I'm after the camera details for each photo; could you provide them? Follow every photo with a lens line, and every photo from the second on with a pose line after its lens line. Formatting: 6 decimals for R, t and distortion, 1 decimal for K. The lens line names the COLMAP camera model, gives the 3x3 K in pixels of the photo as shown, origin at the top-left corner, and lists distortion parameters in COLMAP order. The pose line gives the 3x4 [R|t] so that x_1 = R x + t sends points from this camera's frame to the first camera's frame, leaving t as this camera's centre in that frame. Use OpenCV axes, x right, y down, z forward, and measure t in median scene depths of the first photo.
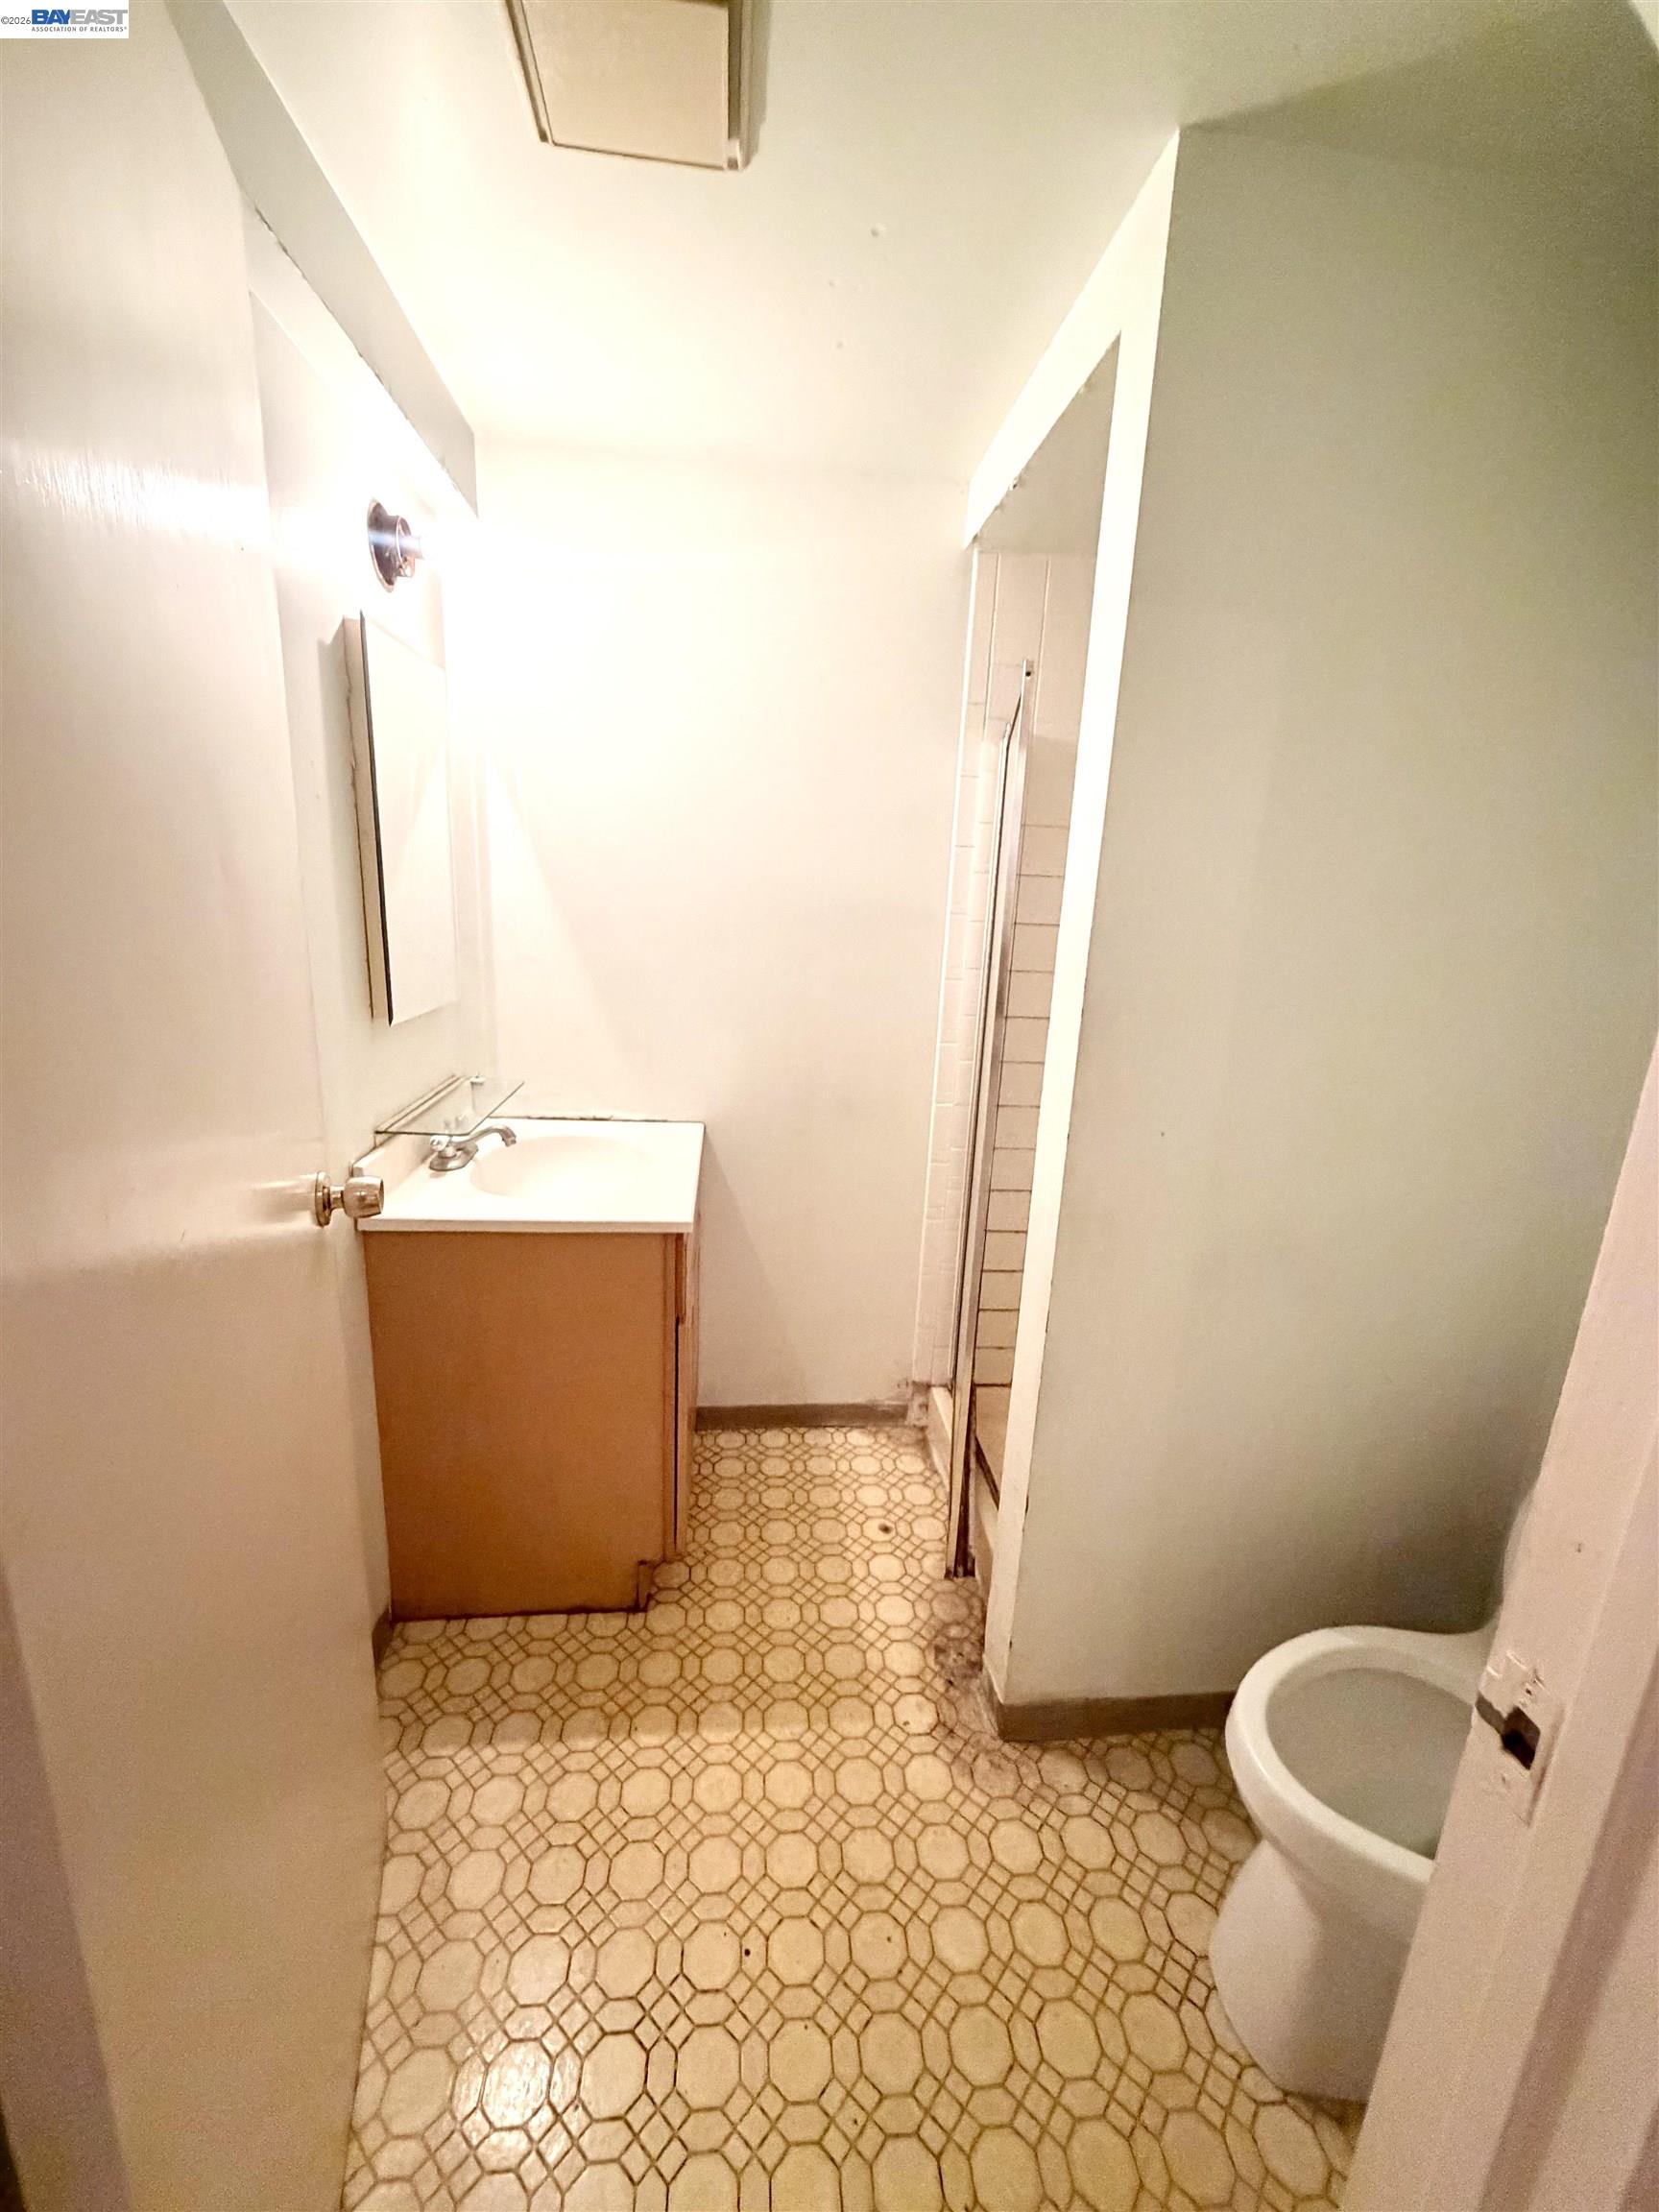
lens RADIAL K [[895.9, 0, 829.5], [0, 895.9, 1106.0], [0, 0, 1]] dist [0.009951, -0.000016]
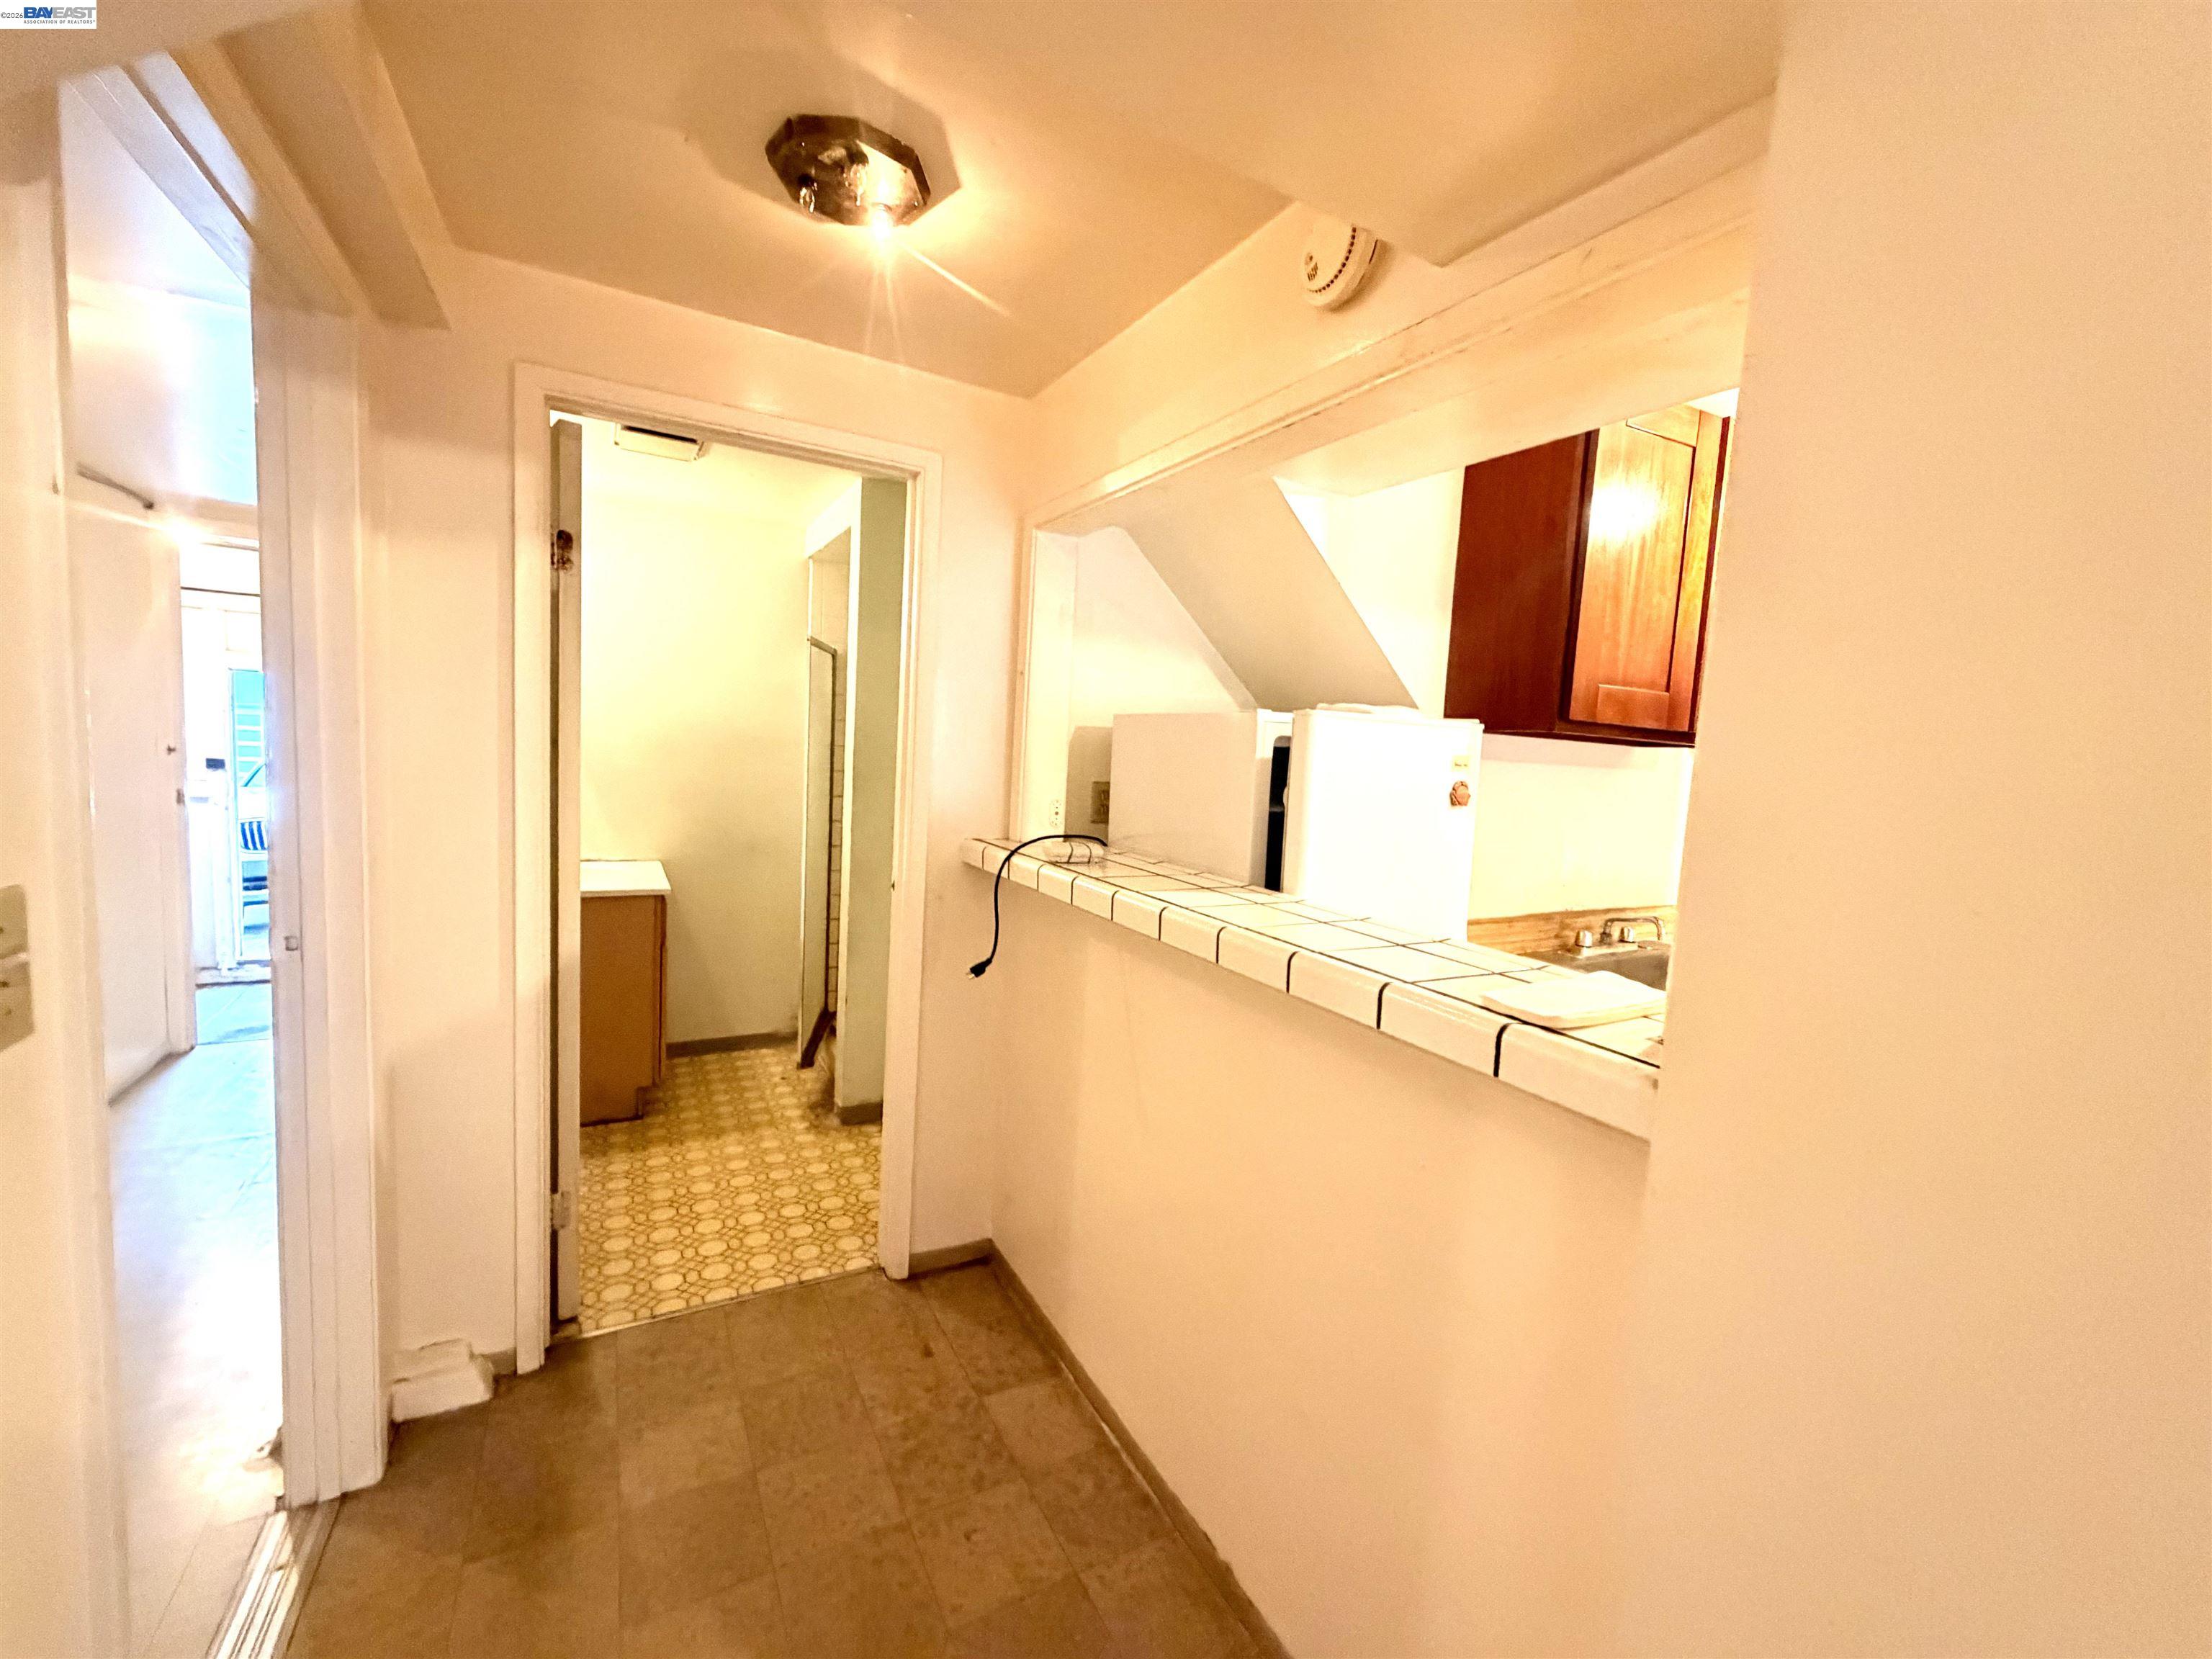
lens RADIAL K [[895.9, 0, 1106.0], [0, 895.9, 829.5], [0, 0, 1]] dist [0.009951, -0.000016]
pose [[0.918486, -0.041538, 0.393266, -0.035290], [0.089643, 0.990450, -0.104751, 0.262719], [-0.385160, 0.131466, 0.913438, -1.112121]]
